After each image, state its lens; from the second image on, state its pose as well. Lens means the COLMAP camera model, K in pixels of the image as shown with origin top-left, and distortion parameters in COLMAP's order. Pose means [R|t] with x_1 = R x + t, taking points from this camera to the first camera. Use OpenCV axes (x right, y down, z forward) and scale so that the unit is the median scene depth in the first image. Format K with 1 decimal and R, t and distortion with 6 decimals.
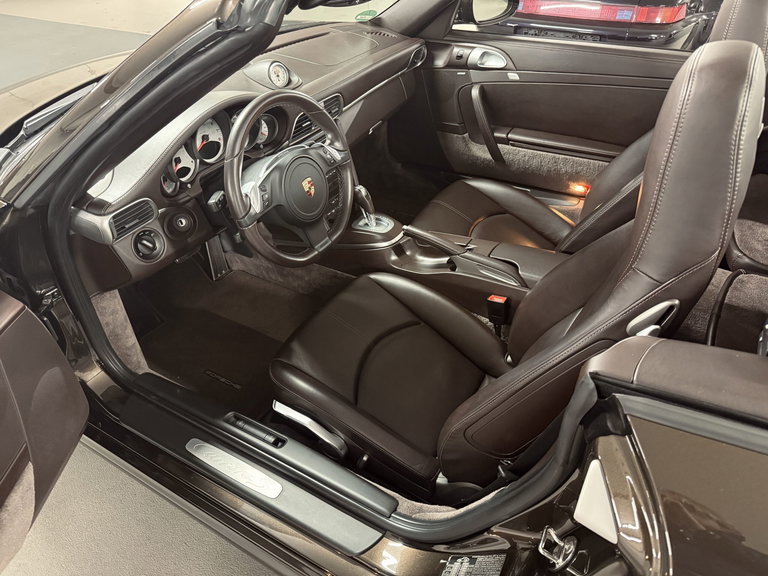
lens RADIAL K [[534.7, 0, 384.0], [0, 534.7, 288.0], [0, 0, 1]] dist [0.094554, -0.160017]
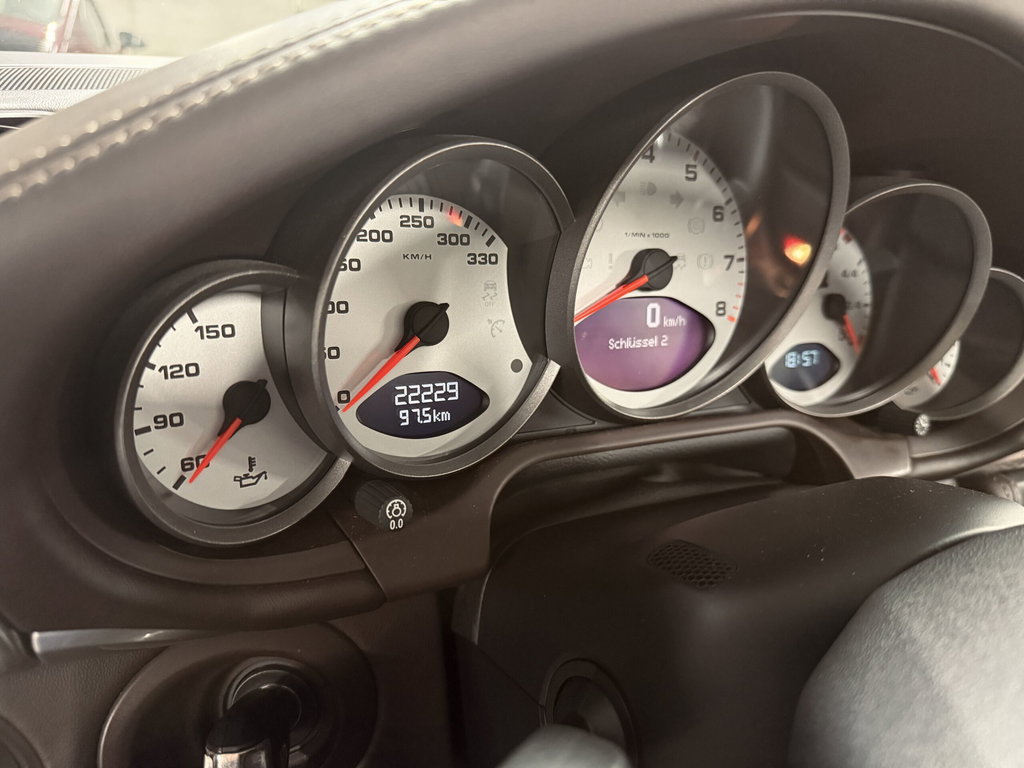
lens RADIAL K [[709.0, 0, 513.7], [0, 709.0, 395.0], [0, 0, 1]] dist [0.088820, -0.152340]
pose [[0.844953, 0.298071, -0.444081, -0.173444], [-0.420706, 0.883091, -0.207740, -0.121351], [0.330243, 0.362358, 0.871571, 0.546781]]
